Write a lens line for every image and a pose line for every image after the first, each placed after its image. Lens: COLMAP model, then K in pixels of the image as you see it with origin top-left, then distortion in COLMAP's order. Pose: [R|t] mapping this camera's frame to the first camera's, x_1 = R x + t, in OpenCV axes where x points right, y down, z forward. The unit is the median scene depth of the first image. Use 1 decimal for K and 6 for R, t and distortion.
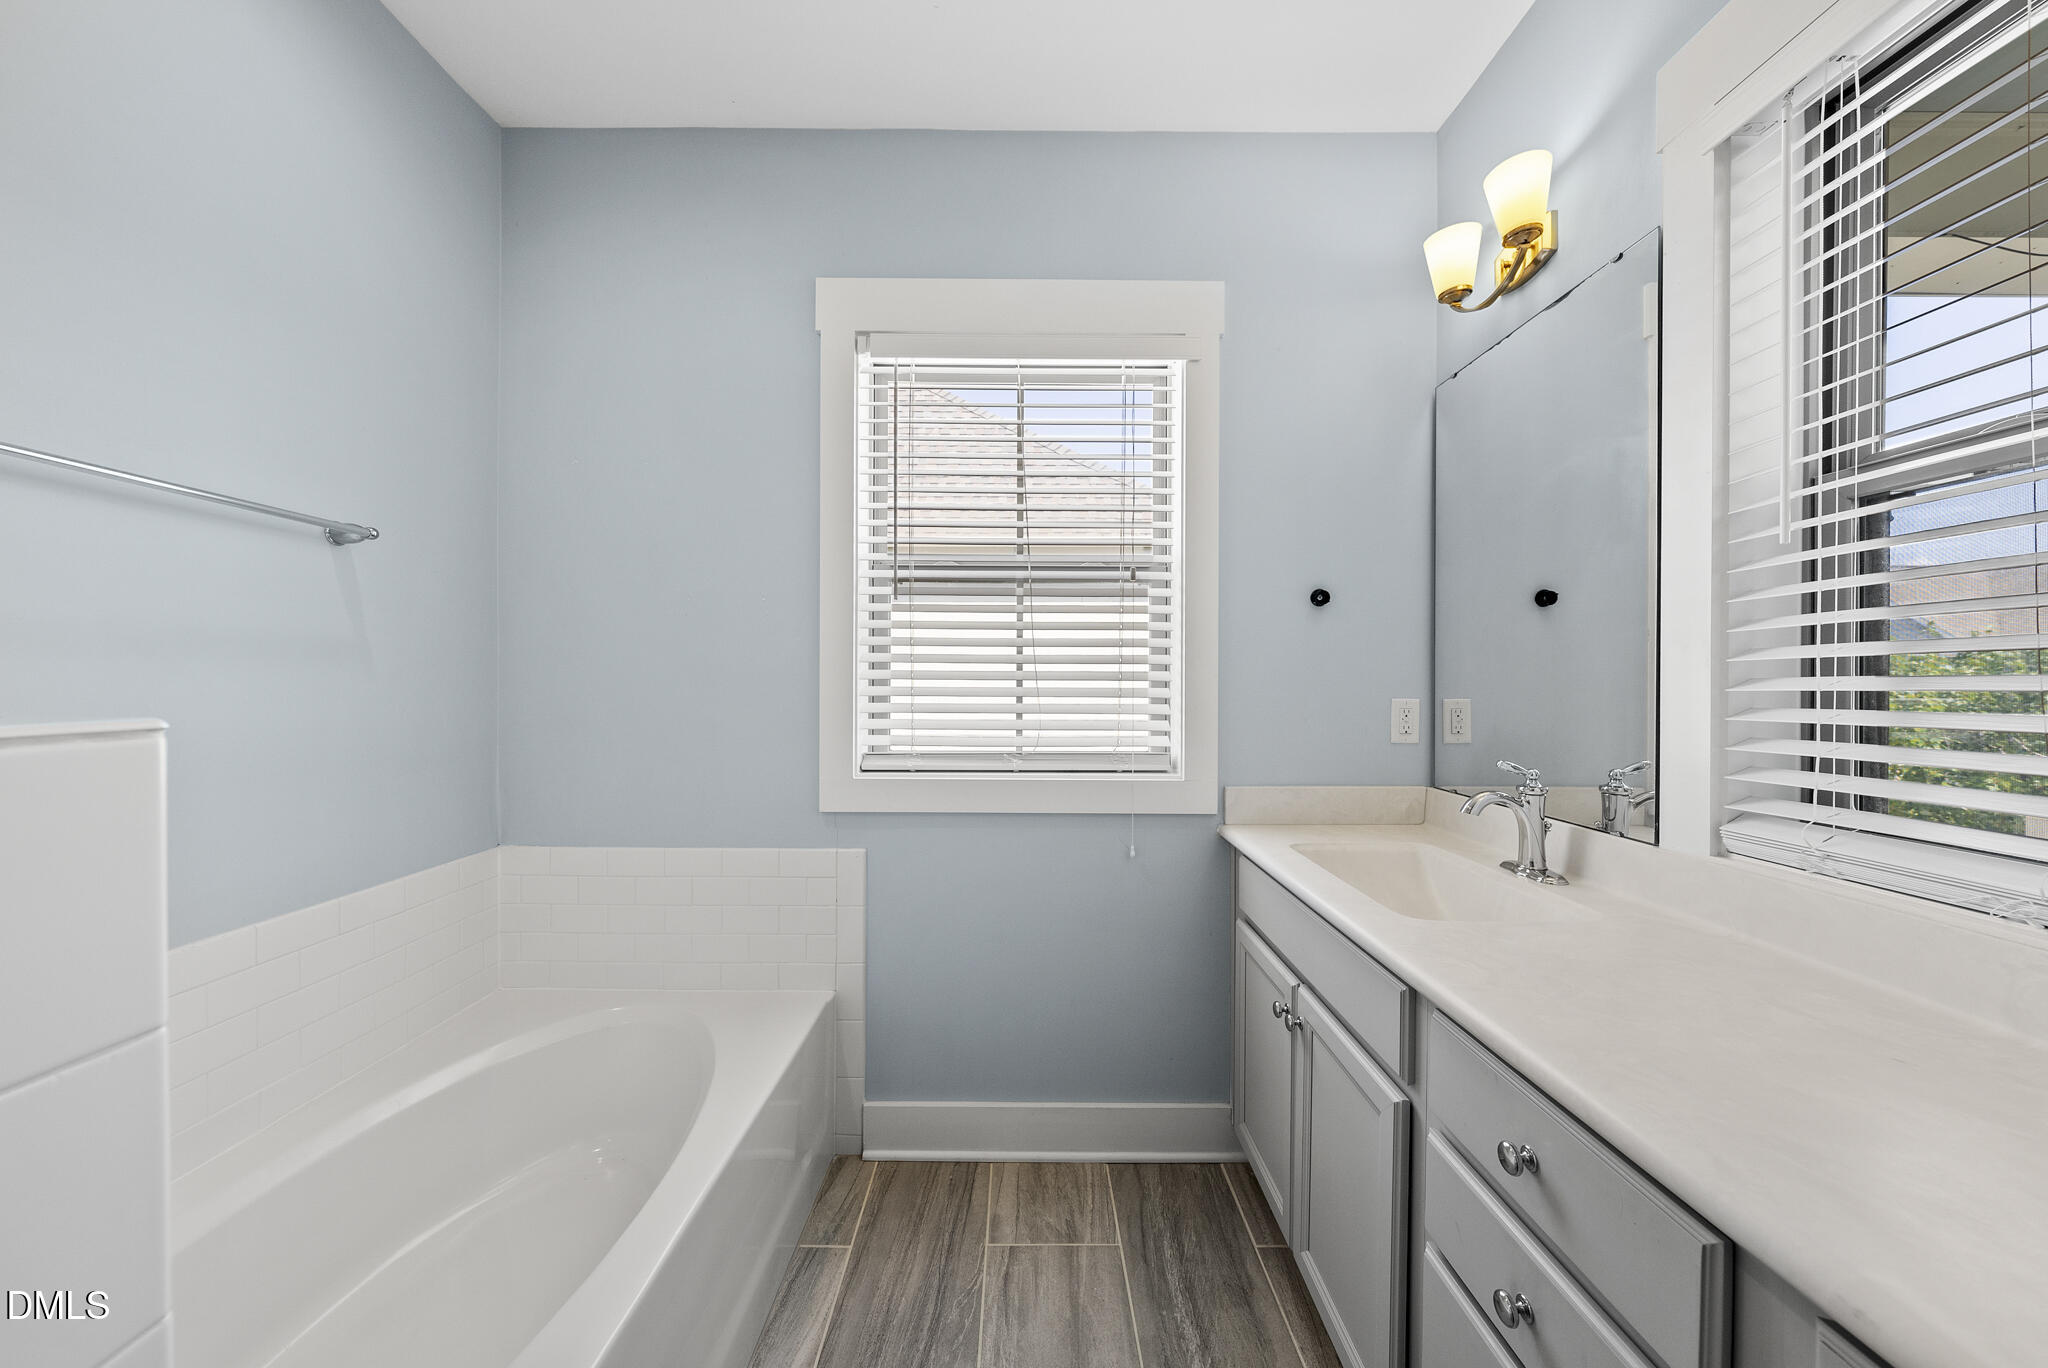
lens RADIAL K [[704.0, 0, 1027.4], [0, 704.0, 686.6], [0, 0, 1]] dist [-0.001093, -0.000291]
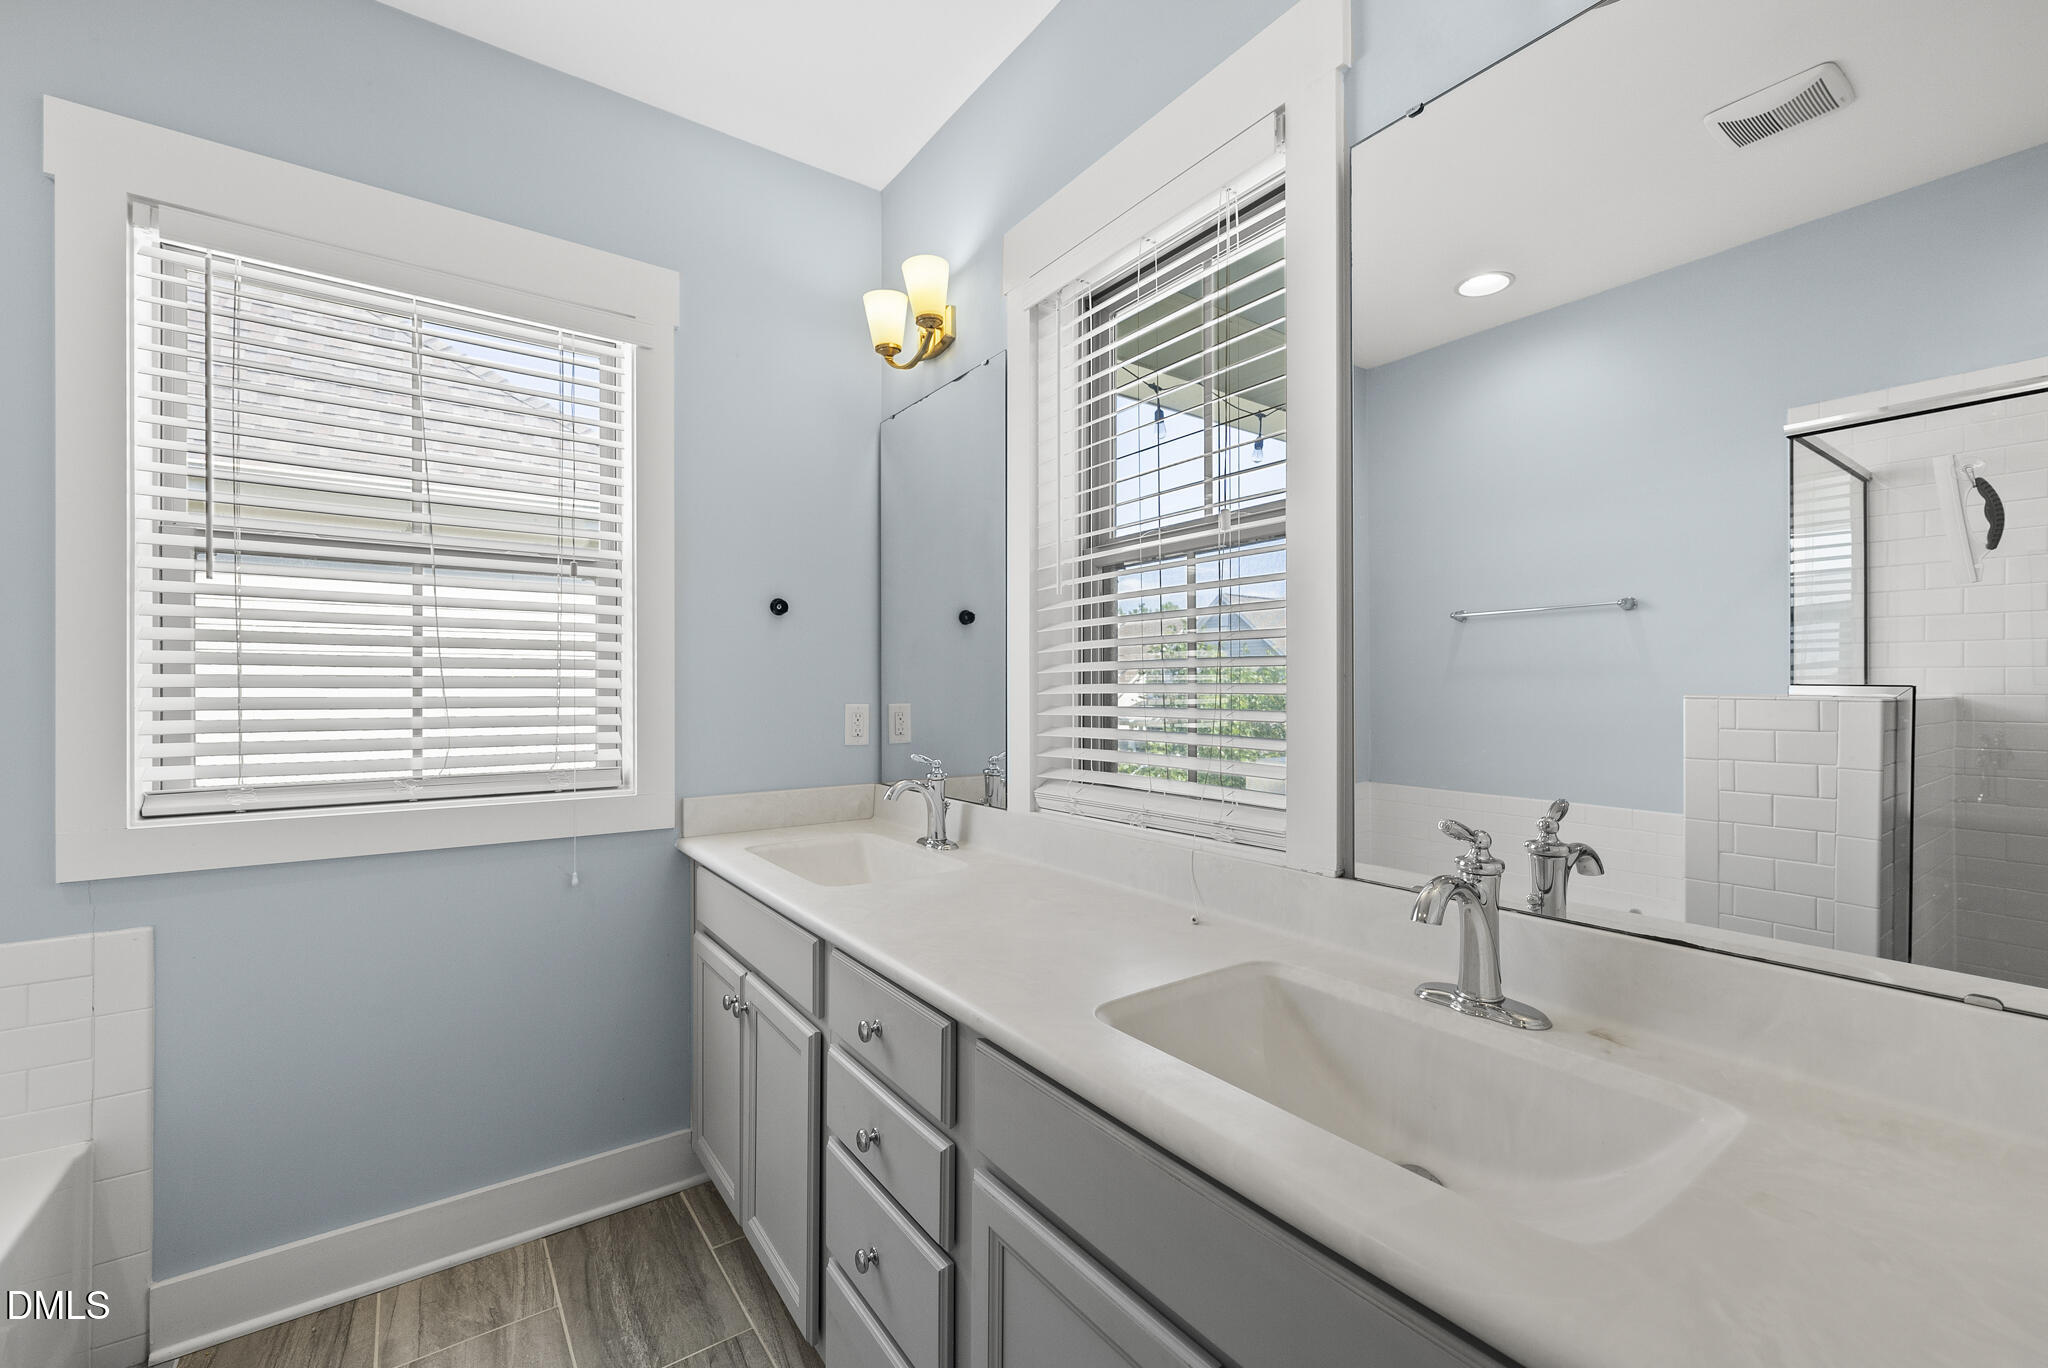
lens RADIAL K [[839.9, 0, 1026.9], [0, 839.9, 691.0], [0, 0, 1]] dist [-0.000278, -0.000177]
pose [[0.811310, -0.004595, 0.584598, -0.008405], [0.007491, 0.999969, -0.002536, 0.002180], [-0.584568, 0.006437, 0.811319, -0.222248]]
